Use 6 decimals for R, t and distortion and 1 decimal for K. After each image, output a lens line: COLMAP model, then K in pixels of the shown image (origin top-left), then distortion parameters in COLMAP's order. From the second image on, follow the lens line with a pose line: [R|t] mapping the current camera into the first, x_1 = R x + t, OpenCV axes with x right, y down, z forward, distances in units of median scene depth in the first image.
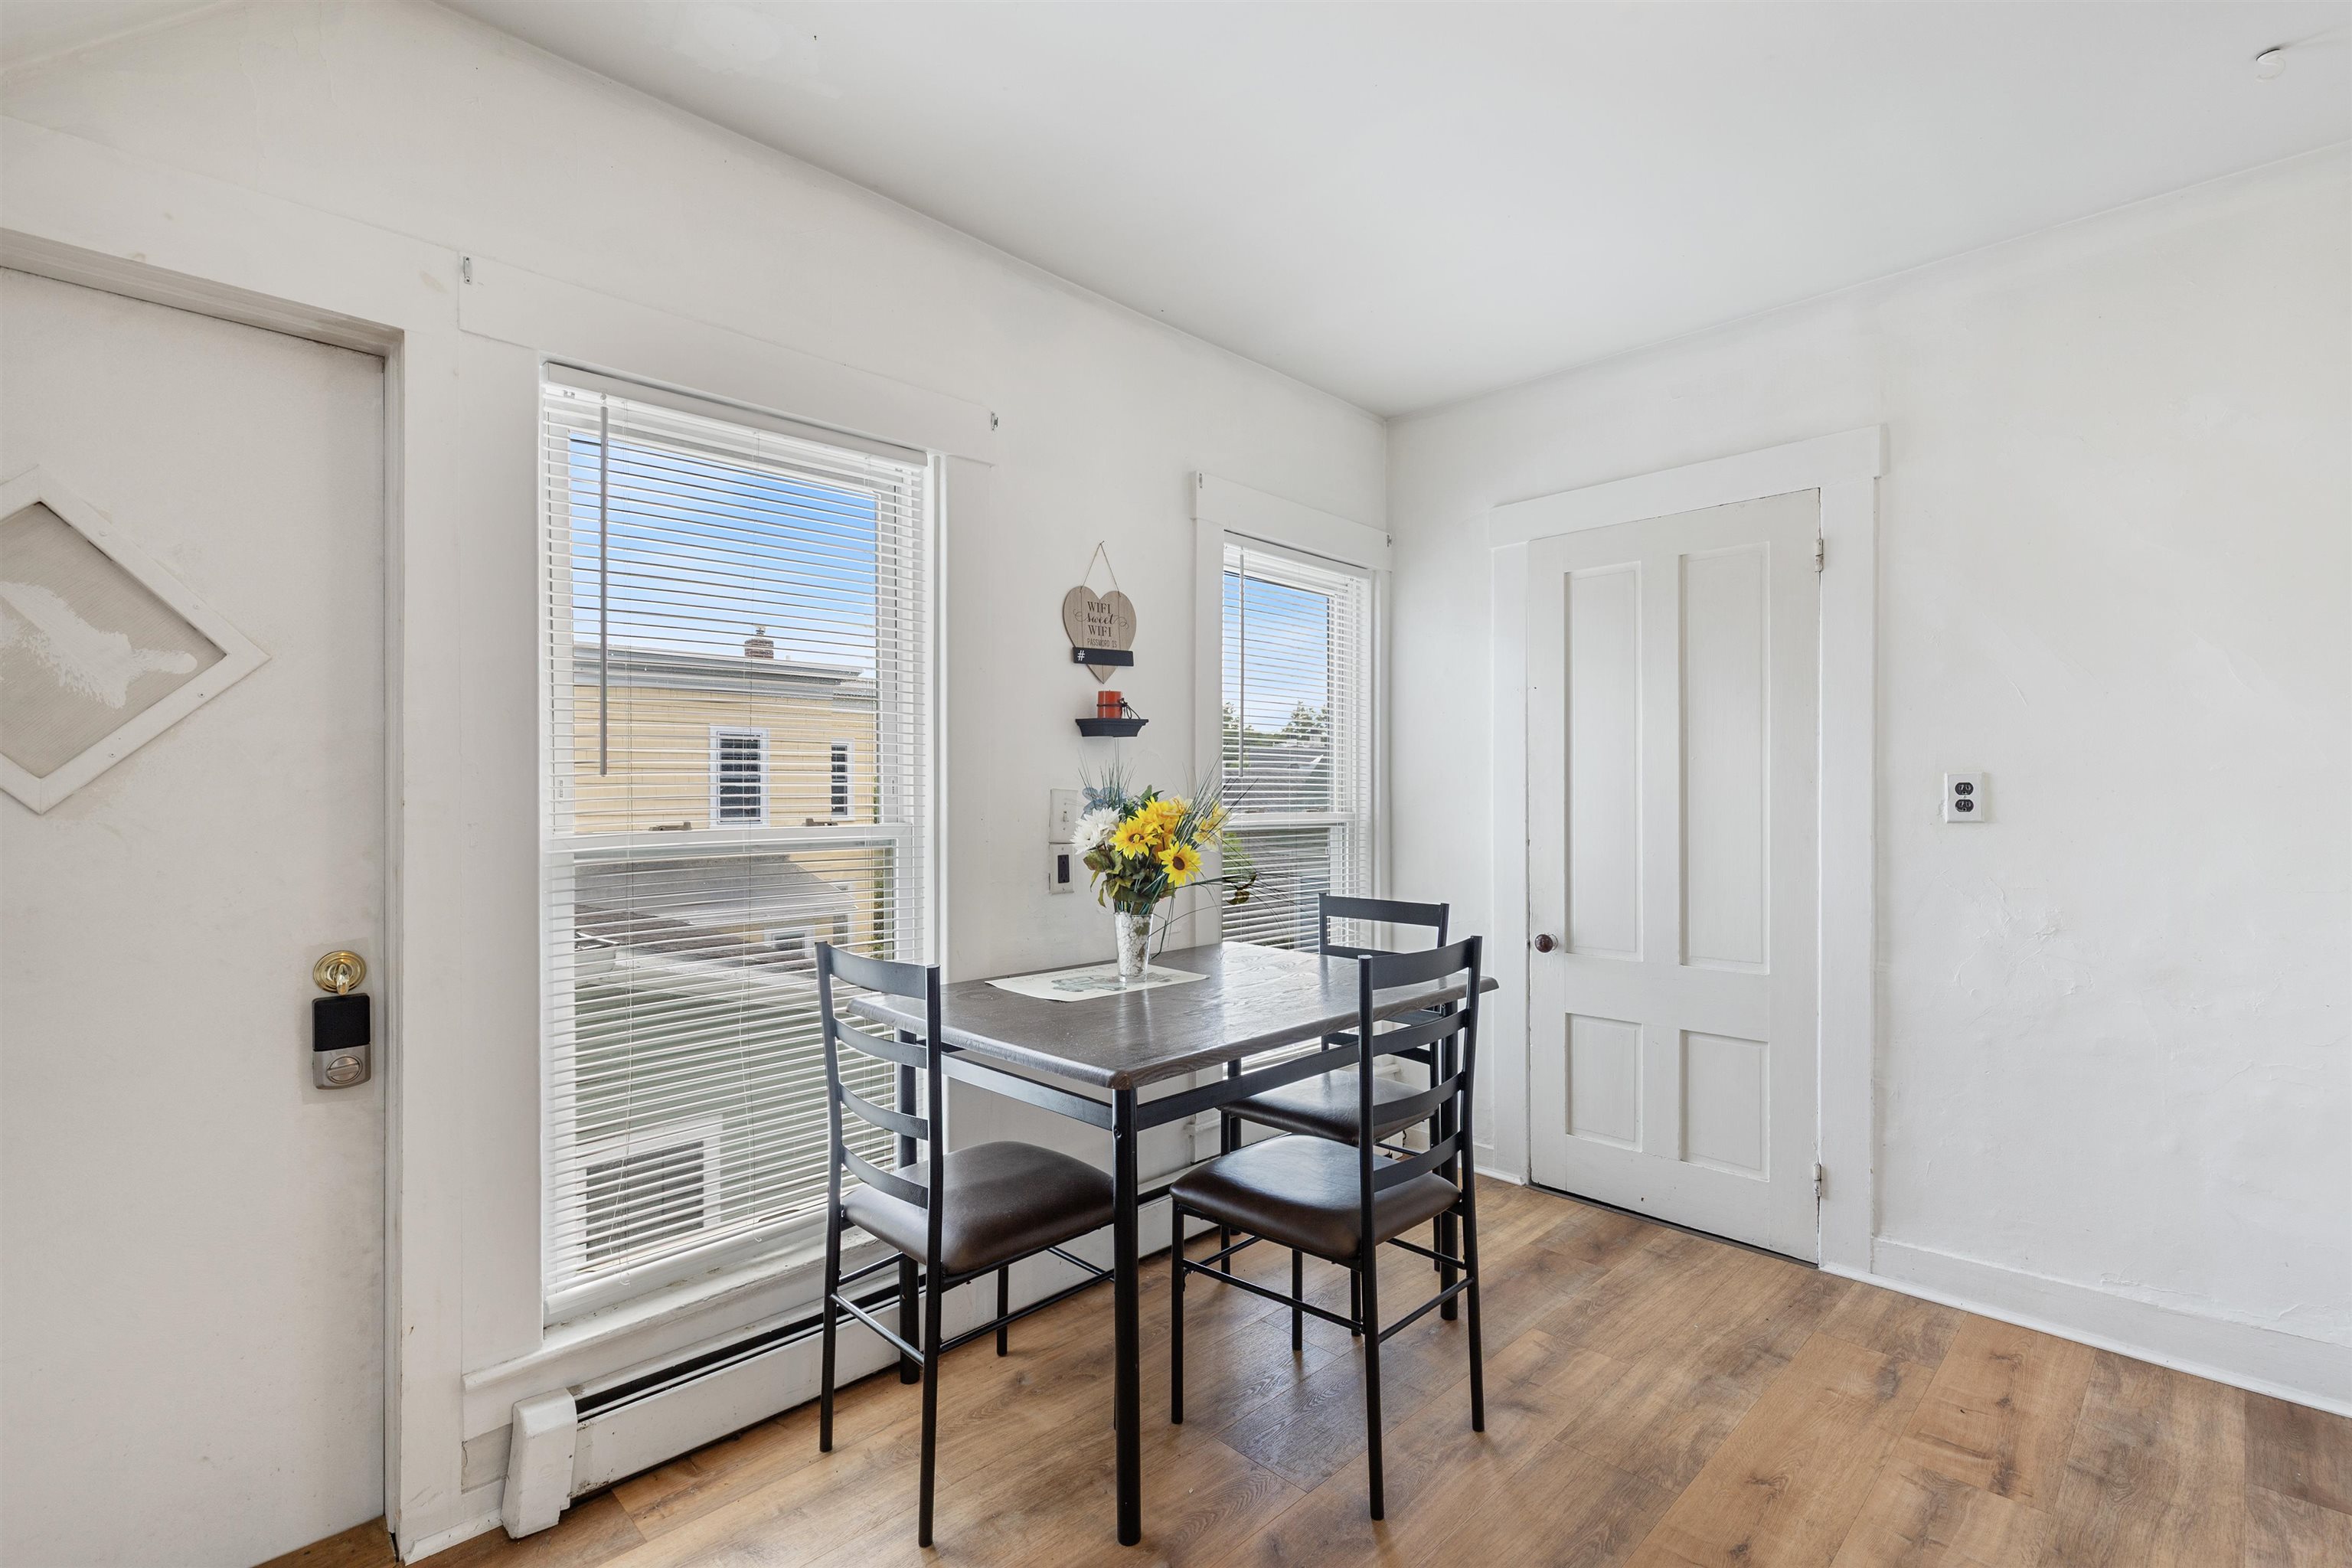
lens RADIAL K [[1061.9, 0, 1177.5], [0, 1061.9, 783.8], [0, 0, 1]] dist [0.002713, 0.000731]
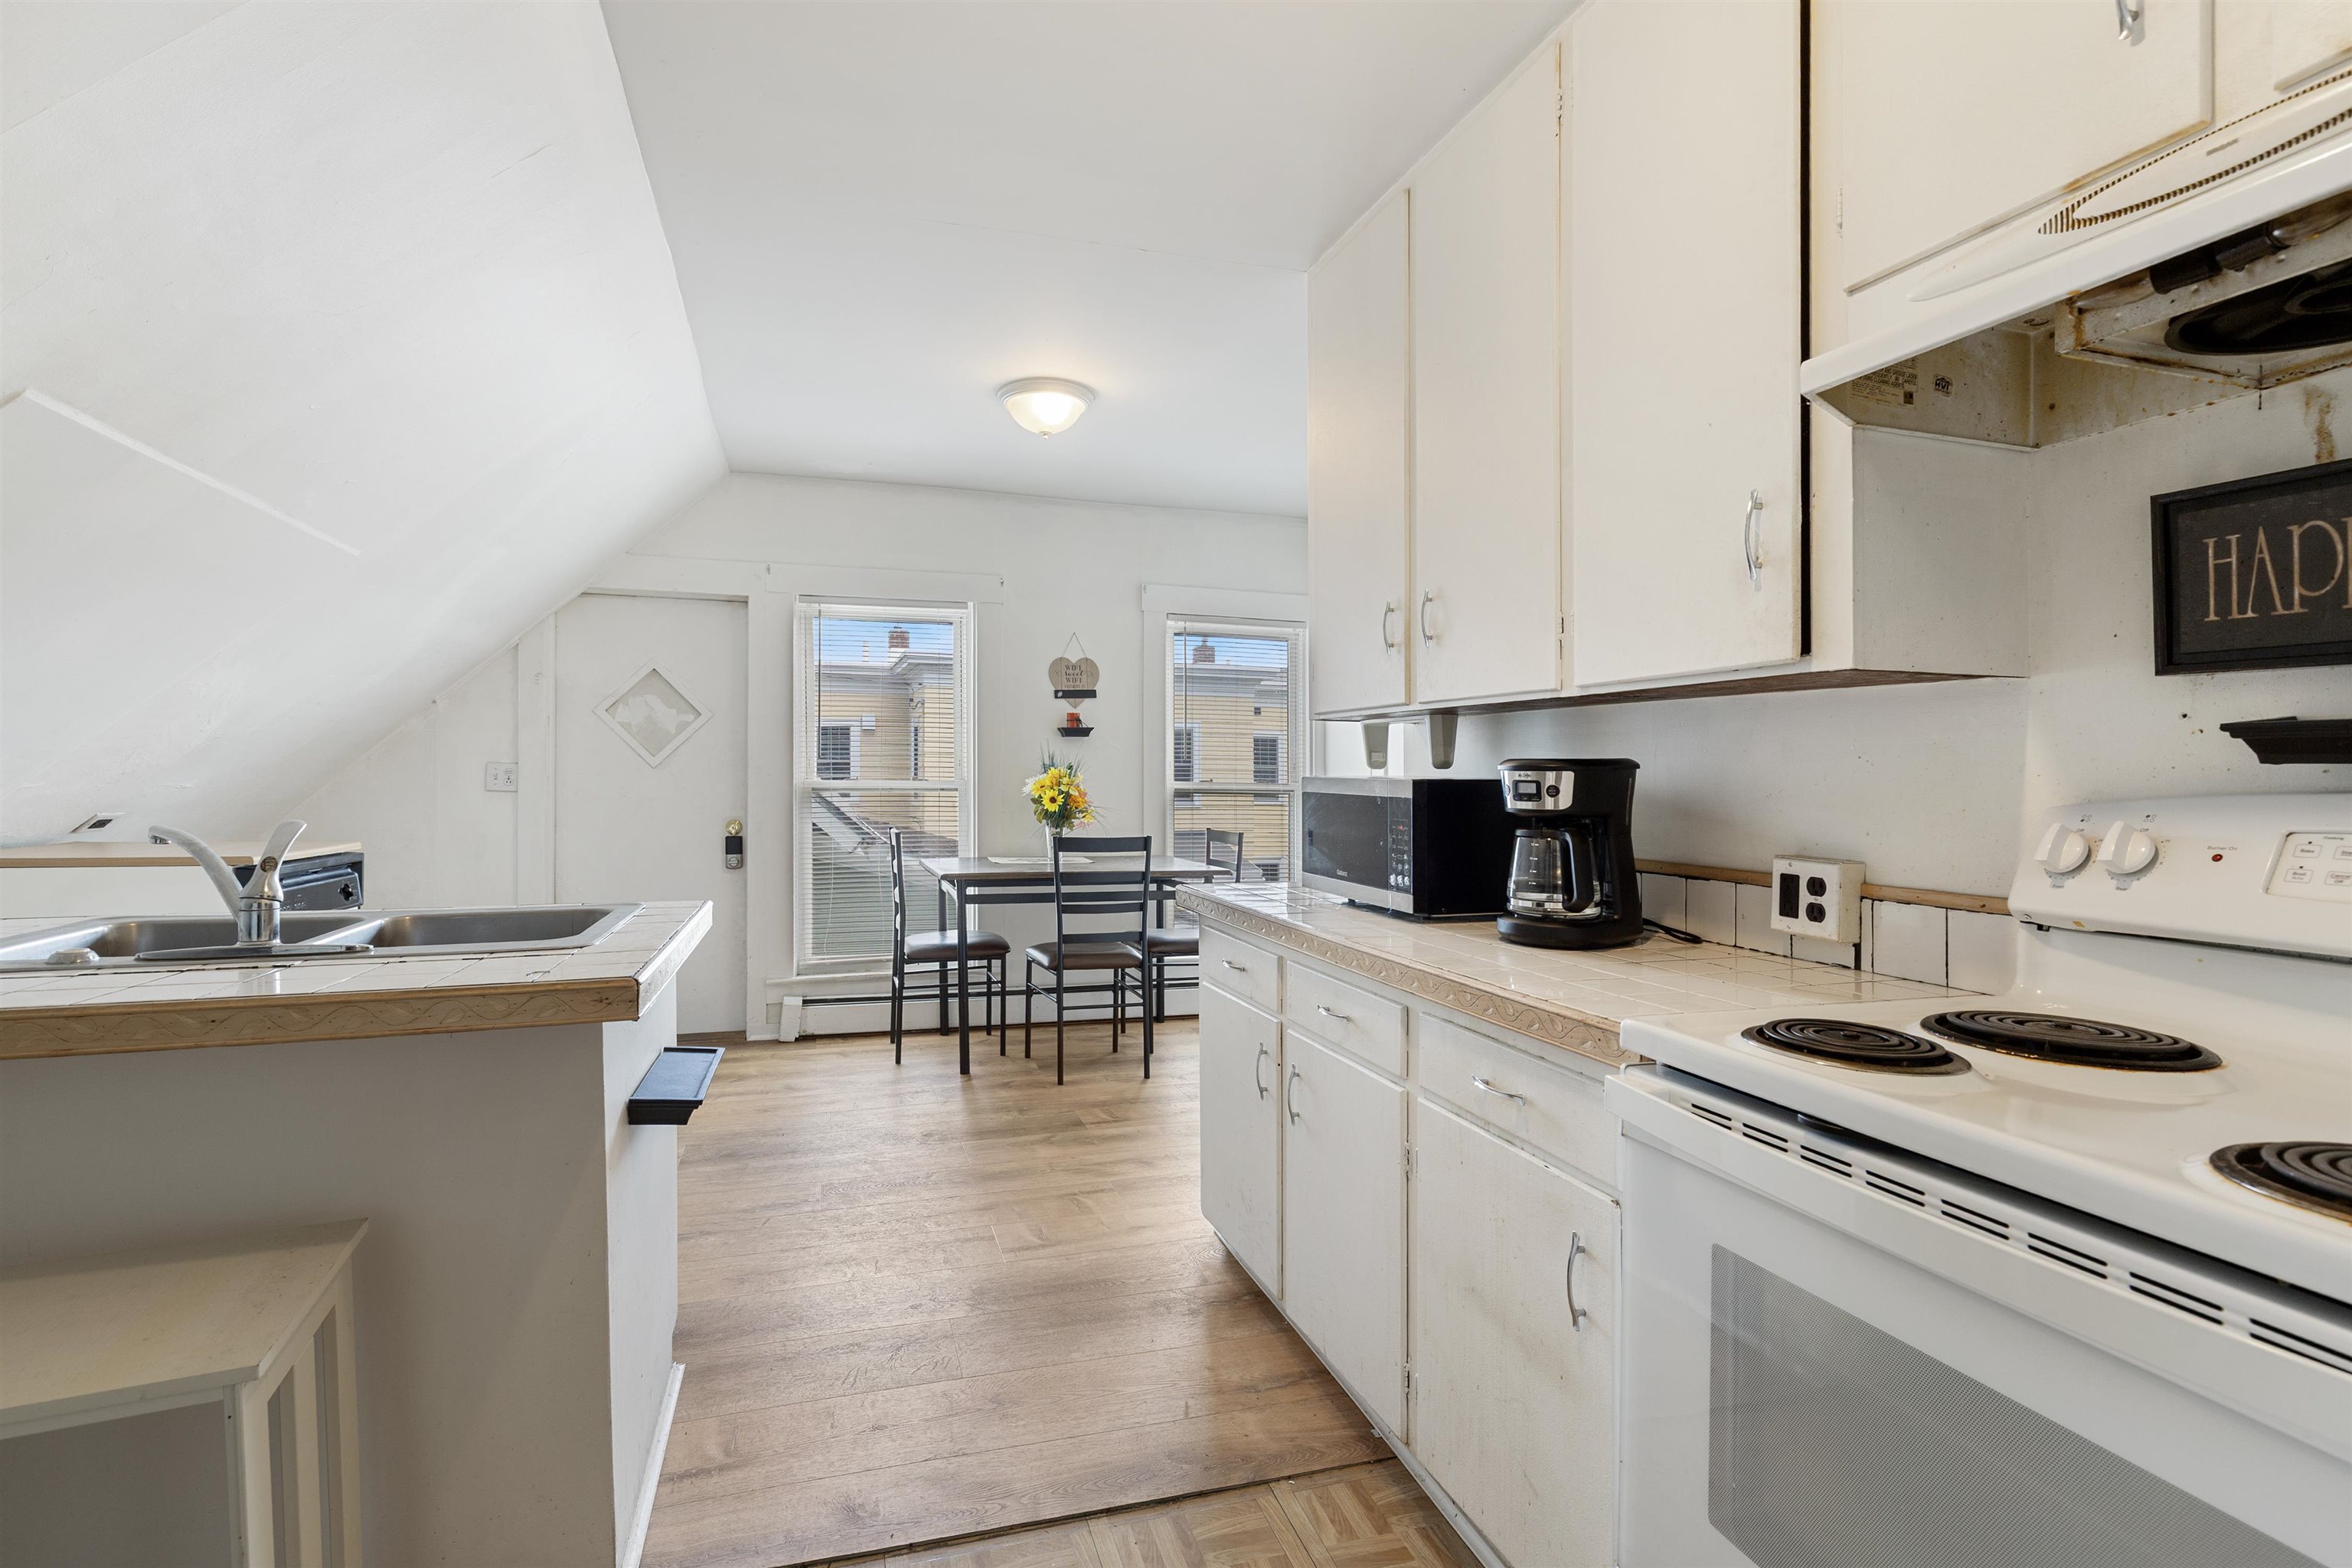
lens RADIAL K [[1061.9, 0, 1126.6], [0, 1061.9, 773.3], [0, 0, 1]] dist [0.002713, 0.000731]
pose [[0.872180, 0.009476, -0.489093, 1.372693], [-0.009022, 0.999954, 0.003285, 0.018171], [0.489102, 0.001547, 0.872225, -0.859586]]
